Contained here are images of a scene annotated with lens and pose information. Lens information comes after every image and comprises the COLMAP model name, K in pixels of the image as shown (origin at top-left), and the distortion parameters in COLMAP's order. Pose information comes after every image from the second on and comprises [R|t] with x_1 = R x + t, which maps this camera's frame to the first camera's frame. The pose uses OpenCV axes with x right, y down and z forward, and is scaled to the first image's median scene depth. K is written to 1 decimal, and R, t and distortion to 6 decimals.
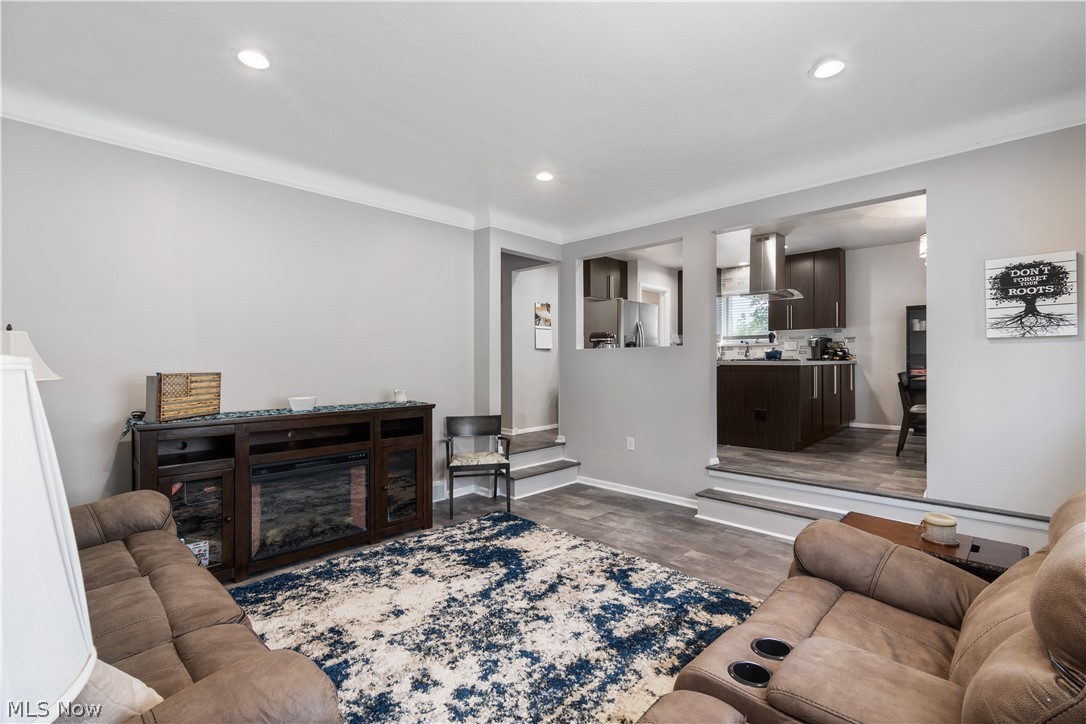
lens RADIAL K [[484.1, 0, 540.5], [0, 484.1, 368.2], [0, 0, 1]] dist [0.000695, 0.001304]
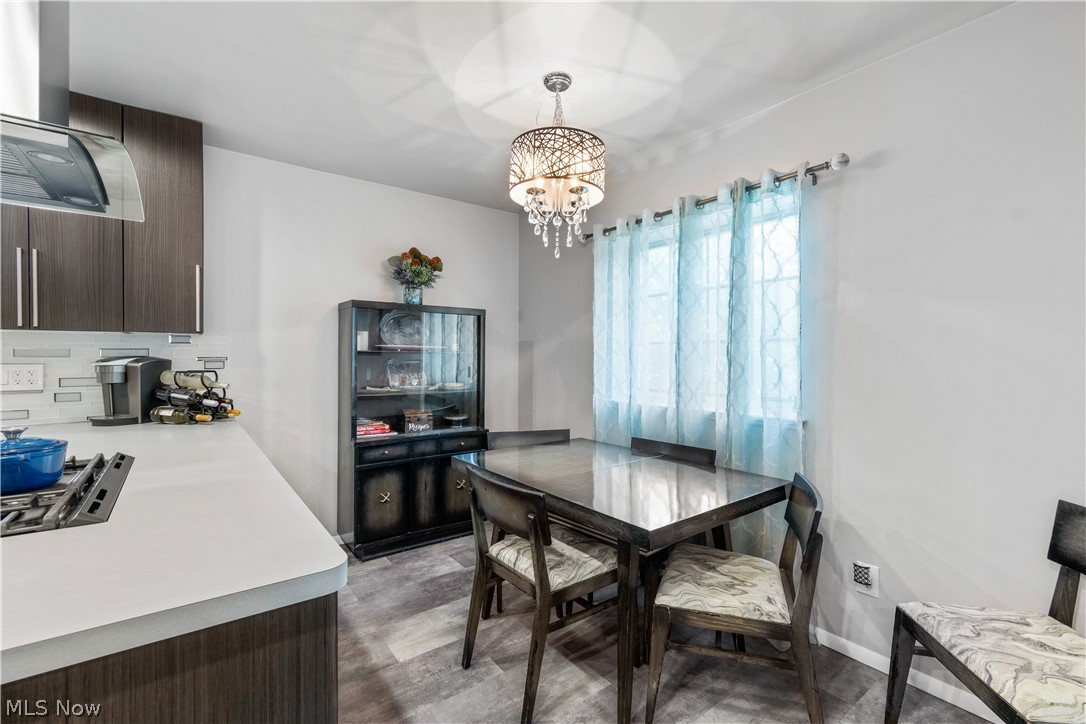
lens RADIAL K [[484.1, 0, 548.2], [0, 484.1, 361.4], [0, 0, 1]] dist [0.000695, 0.001304]
pose [[0.156447, 0.000677, 0.987686, 0.624079], [0.013198, 0.999909, -0.002776, -0.126121], [-0.987598, 0.013470, 0.156424, 1.477770]]
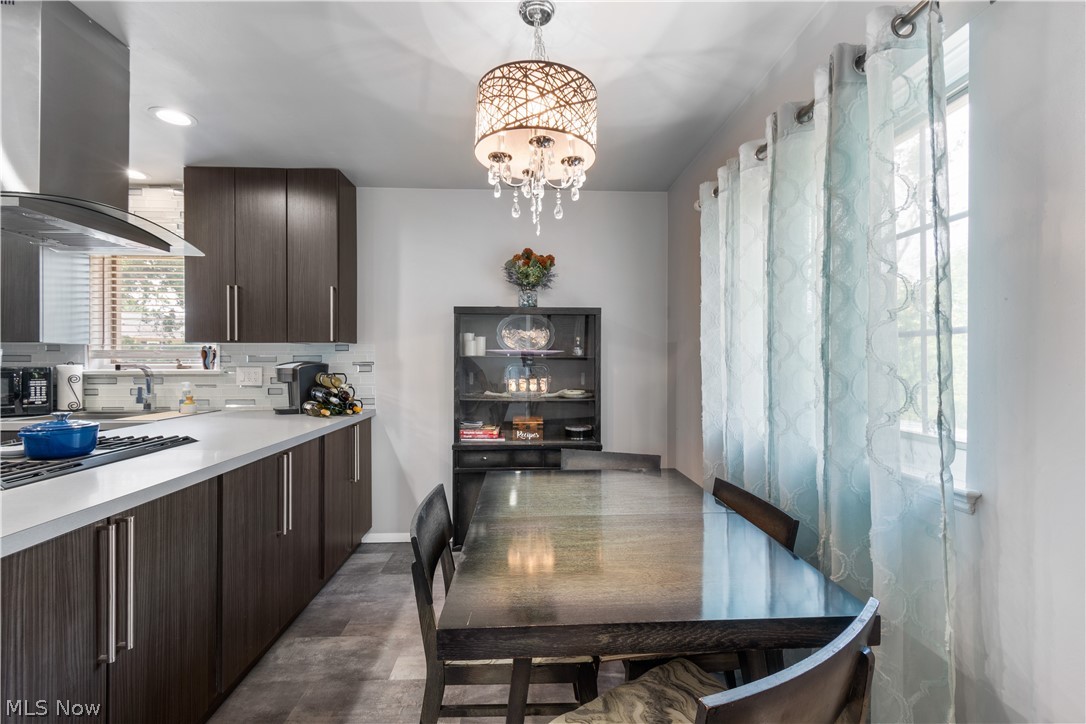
lens RADIAL K [[484.1, 0, 541.0], [0, 484.1, 361.7], [0, 0, 1]] dist [0.000695, 0.001304]
pose [[0.697570, 0.008304, 0.716468, 0.930124], [0.005046, 0.999851, -0.016501, -0.126054], [-0.716499, 0.015126, 0.697424, 1.189386]]
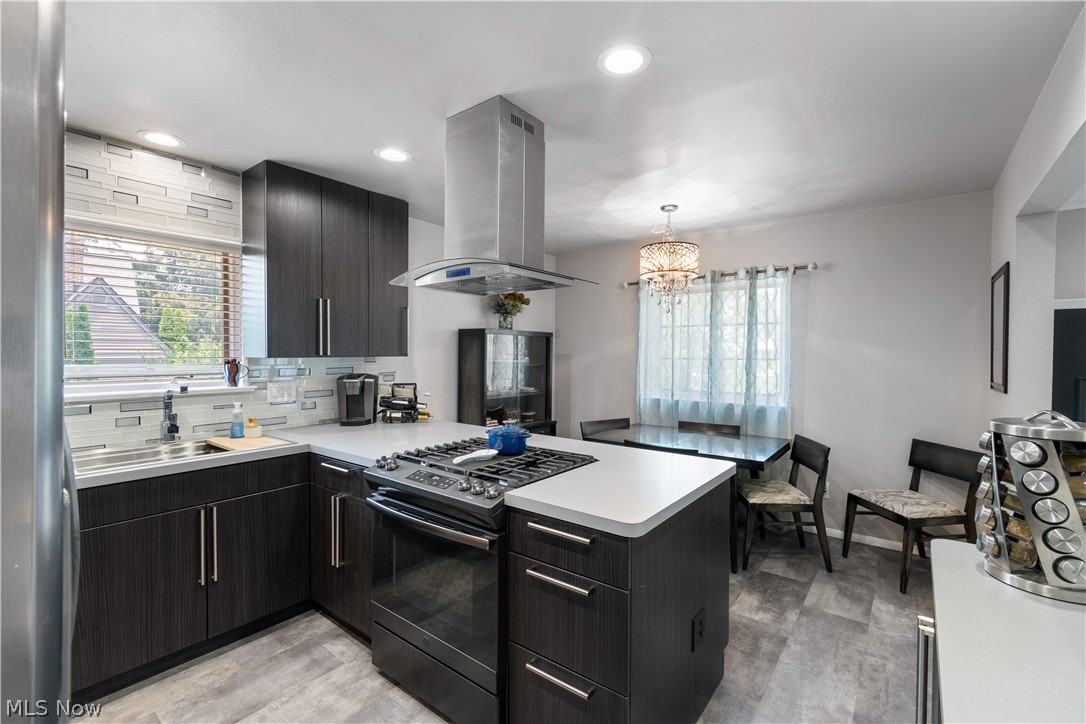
lens RADIAL K [[484.1, 0, 549.9], [0, 484.1, 361.6], [0, 0, 1]] dist [0.000695, 0.001304]
pose [[-0.110873, -0.009217, 0.993792, 0.187286], [0.016698, 0.999799, 0.011135, -0.179046], [-0.993694, 0.017829, -0.110697, 1.989645]]
